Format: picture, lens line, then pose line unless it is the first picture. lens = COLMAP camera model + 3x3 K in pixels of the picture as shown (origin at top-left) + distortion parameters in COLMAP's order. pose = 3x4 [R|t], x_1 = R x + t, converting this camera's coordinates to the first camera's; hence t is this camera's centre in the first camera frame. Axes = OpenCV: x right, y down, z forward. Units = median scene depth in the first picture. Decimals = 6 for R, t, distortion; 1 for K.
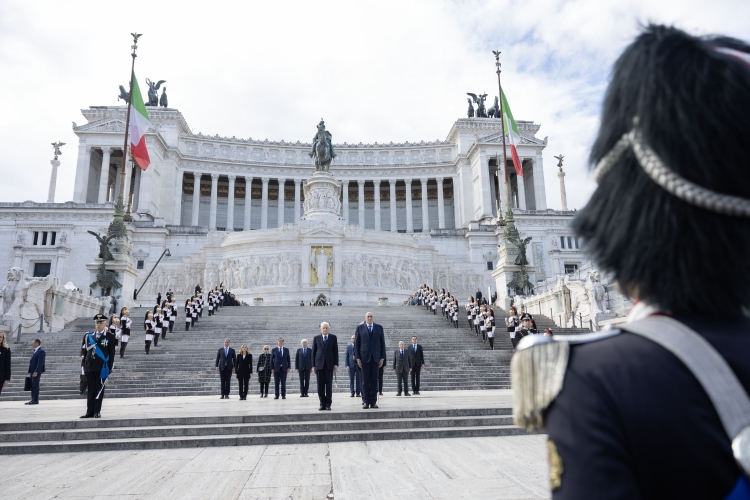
lens RADIAL K [[489.3, 0, 375.0], [0, 489.3, 250.0], [0, 0, 1]] dist [-0.020761, 0.000705]
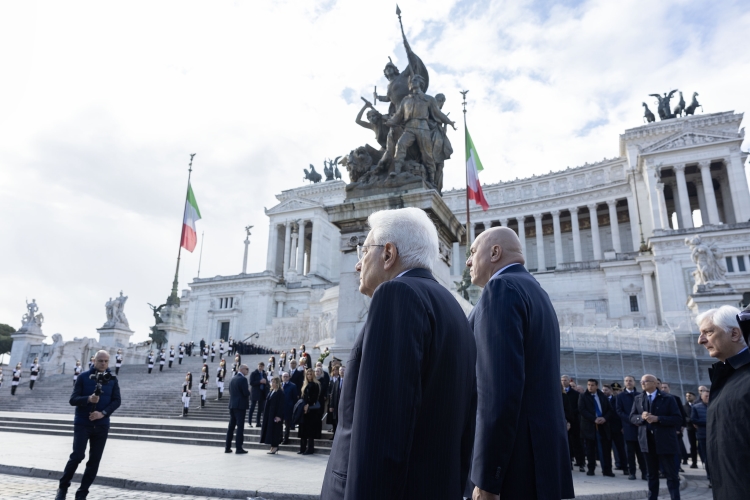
lens RADIAL K [[508.0, 0, 375.0], [0, 508.0, 250.0], [0, 0, 1]] dist [-0.004335, -0.001518]
pose [[0.859406, -0.114672, -0.498268, 0.265459], [0.072631, 0.992023, -0.103032, 0.003140], [0.506108, 0.052356, 0.860879, 0.018017]]
